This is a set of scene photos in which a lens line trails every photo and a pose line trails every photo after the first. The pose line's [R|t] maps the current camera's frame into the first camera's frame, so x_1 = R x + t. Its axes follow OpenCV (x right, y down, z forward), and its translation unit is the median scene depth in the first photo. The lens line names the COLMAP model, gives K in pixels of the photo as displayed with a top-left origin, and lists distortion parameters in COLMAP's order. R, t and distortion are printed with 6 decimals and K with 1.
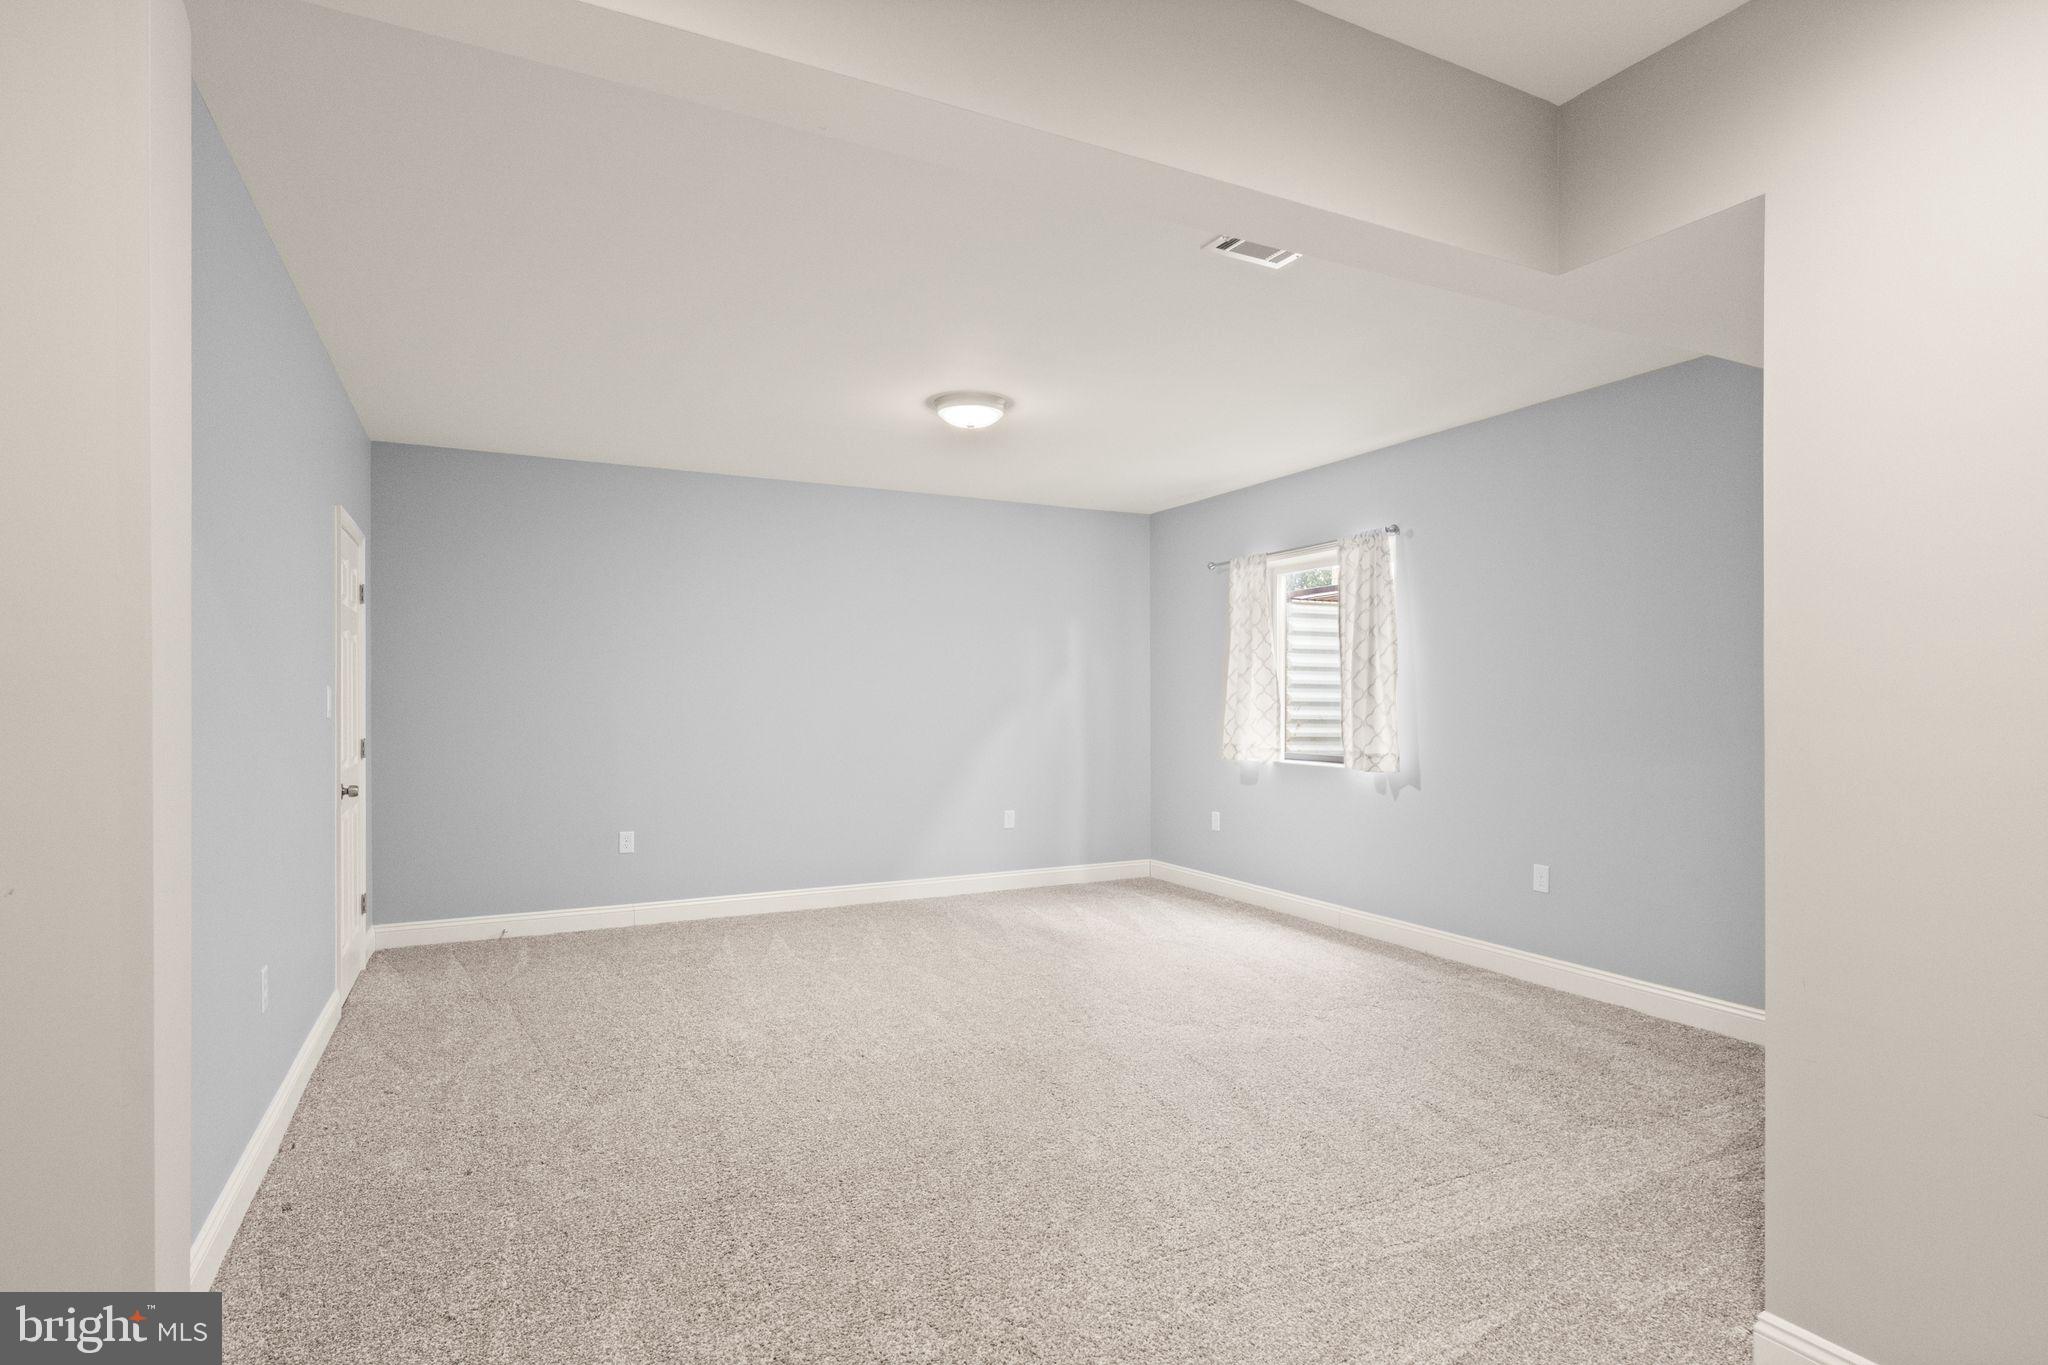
lens RADIAL K [[1067.6, 0, 1033.6], [0, 1067.6, 684.9], [0, 0, 1]] dist [-0.004219, -0.001892]
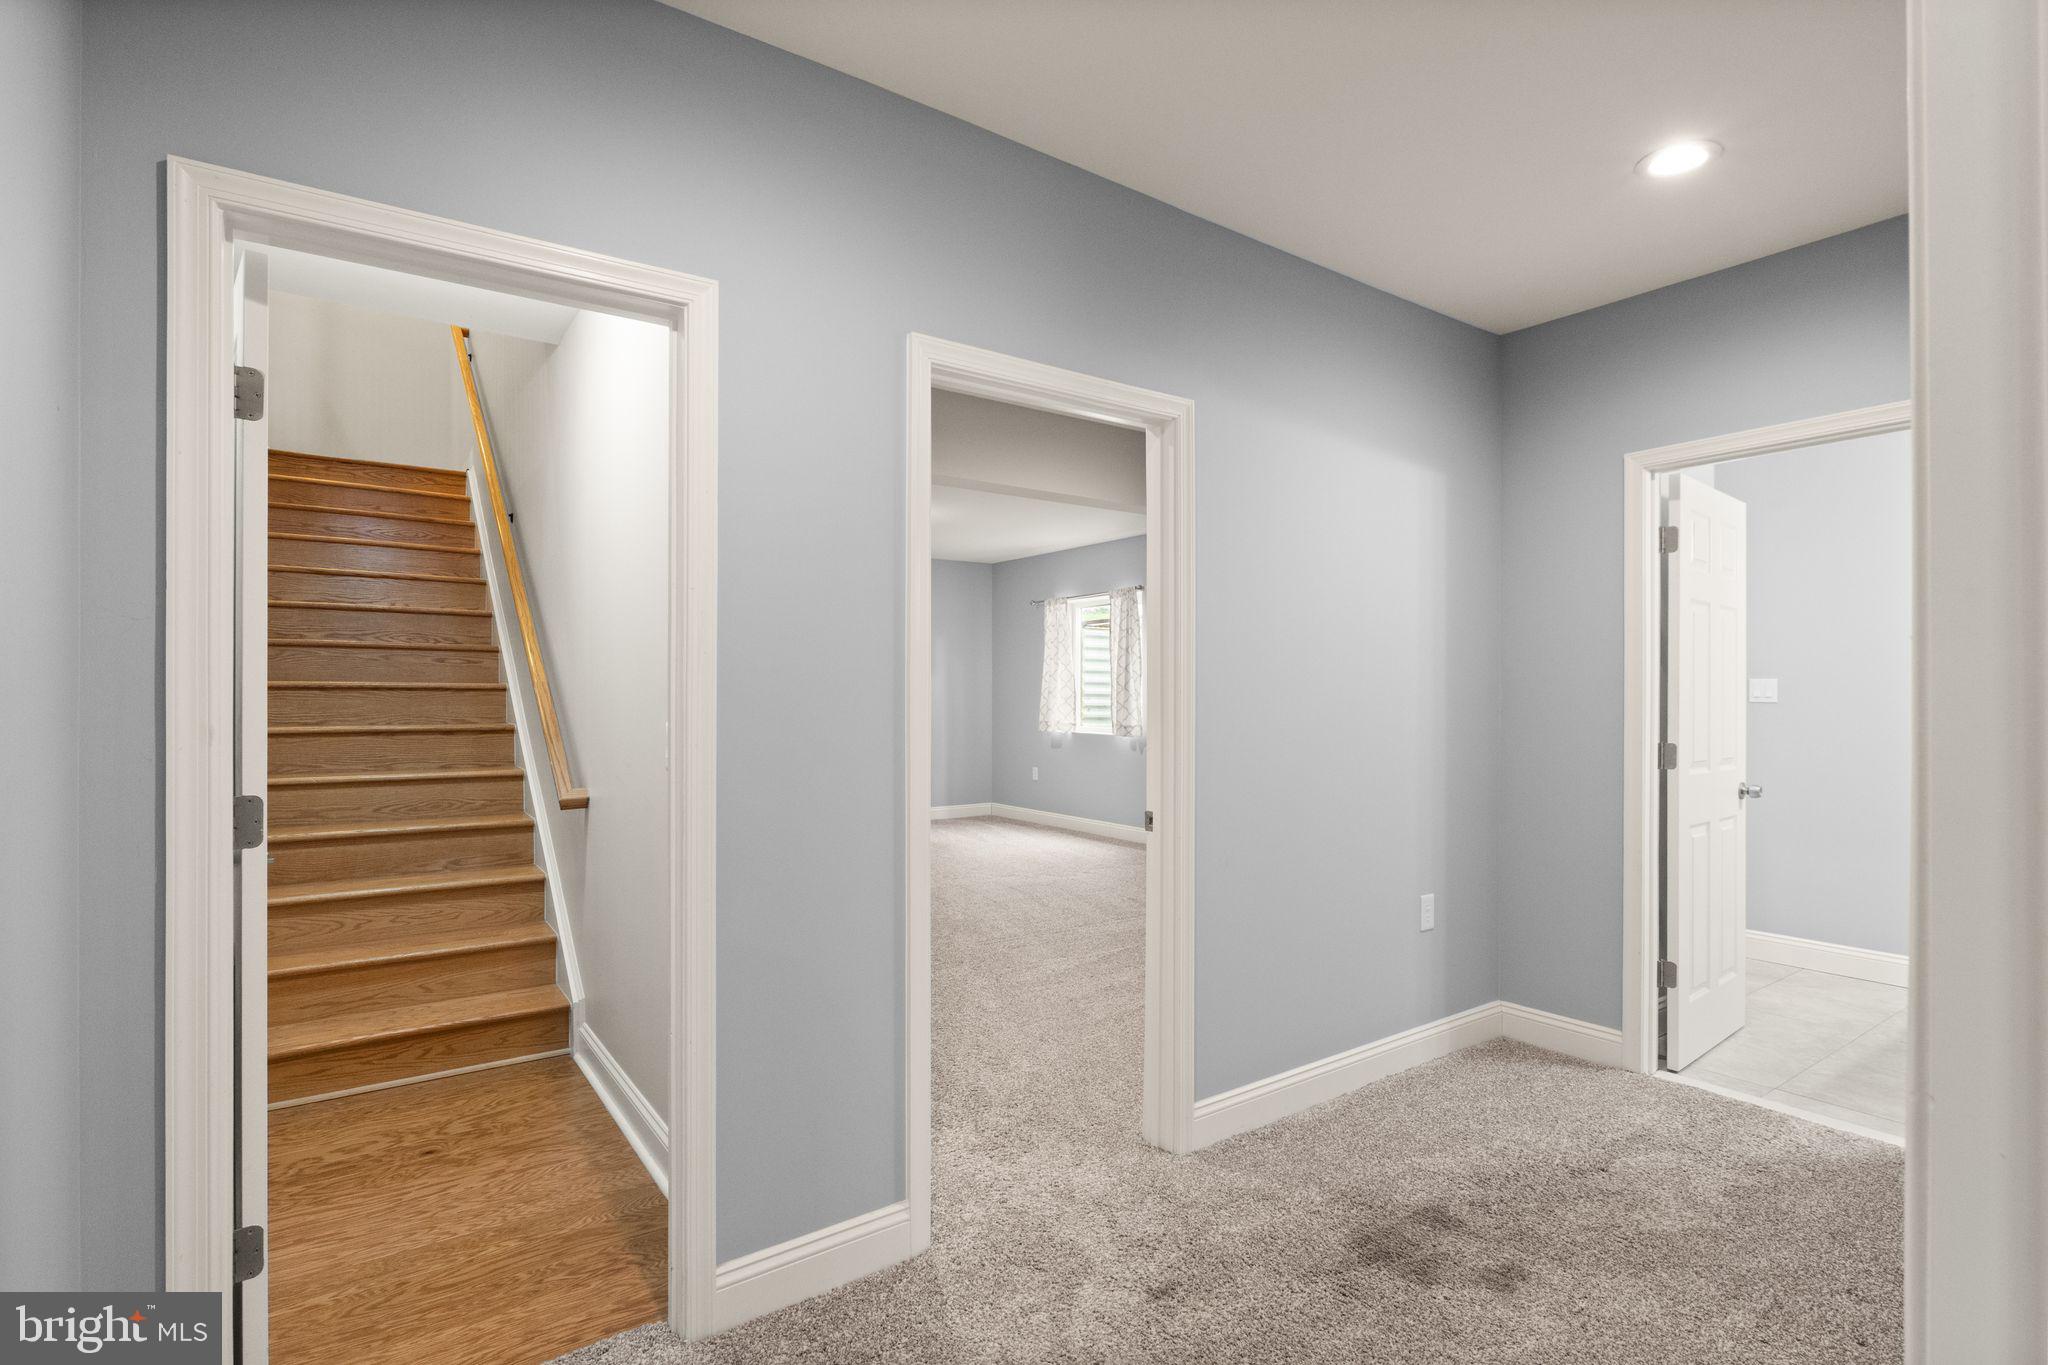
lens RADIAL K [[1067.6, 0, 1033.6], [0, 1067.6, 684.9], [0, 0, 1]] dist [-0.004219, -0.001892]
pose [[0.989836, 0.003255, 0.142178, -0.047071], [-0.003576, 0.999992, 0.001999, 0.000346], [-0.142170, -0.002487, 0.989839, -0.508360]]
